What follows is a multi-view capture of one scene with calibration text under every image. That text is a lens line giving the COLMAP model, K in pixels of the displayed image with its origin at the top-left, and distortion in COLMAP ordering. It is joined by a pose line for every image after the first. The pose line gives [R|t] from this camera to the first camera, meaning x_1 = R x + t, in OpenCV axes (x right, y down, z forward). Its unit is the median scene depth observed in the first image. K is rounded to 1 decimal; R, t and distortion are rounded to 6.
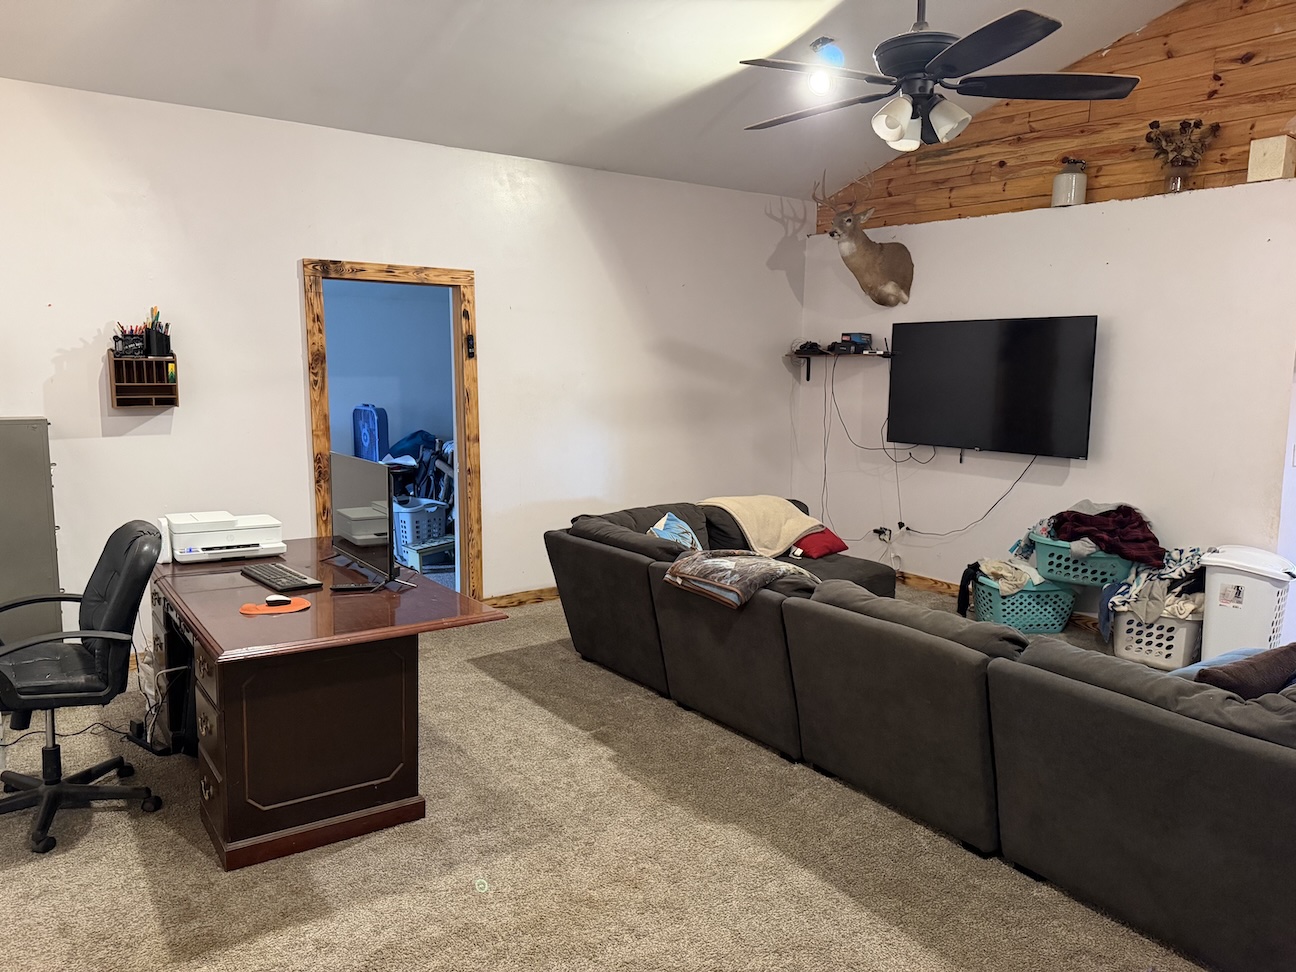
lens RADIAL K [[918.5, 0, 643.5], [0, 918.5, 483.7], [0, 0, 1]] dist [0.044276, -0.058831]
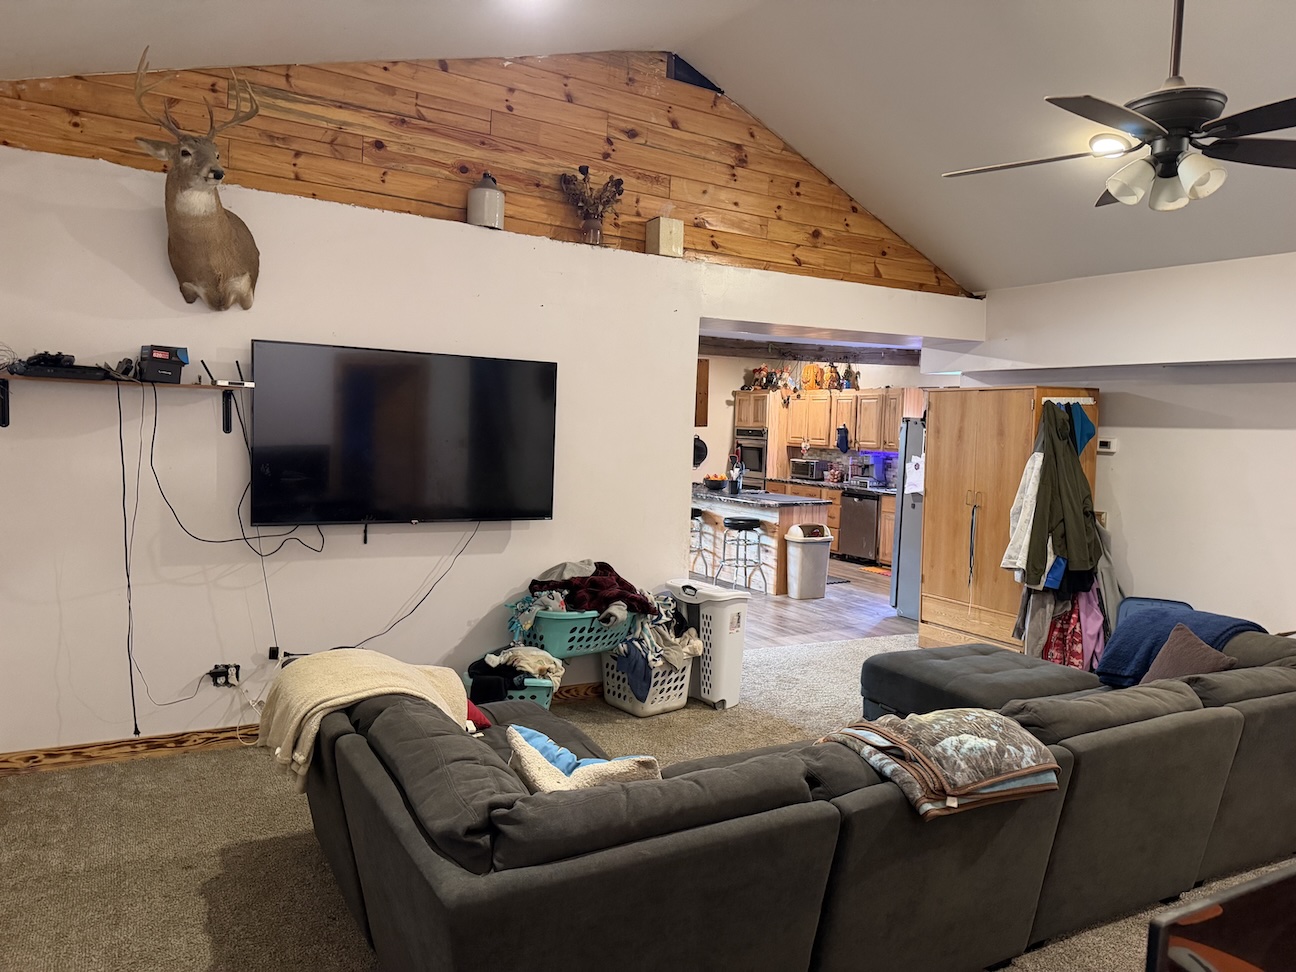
lens RADIAL K [[918.5, 0, 618.0], [0, 918.5, 491.2], [0, 0, 1]] dist [0.044276, -0.058831]
pose [[0.105688, -0.085686, 0.990701, -0.384685], [0.093238, 0.992745, 0.075916, -0.109184], [-0.990019, 0.084348, 0.112910, 0.784827]]
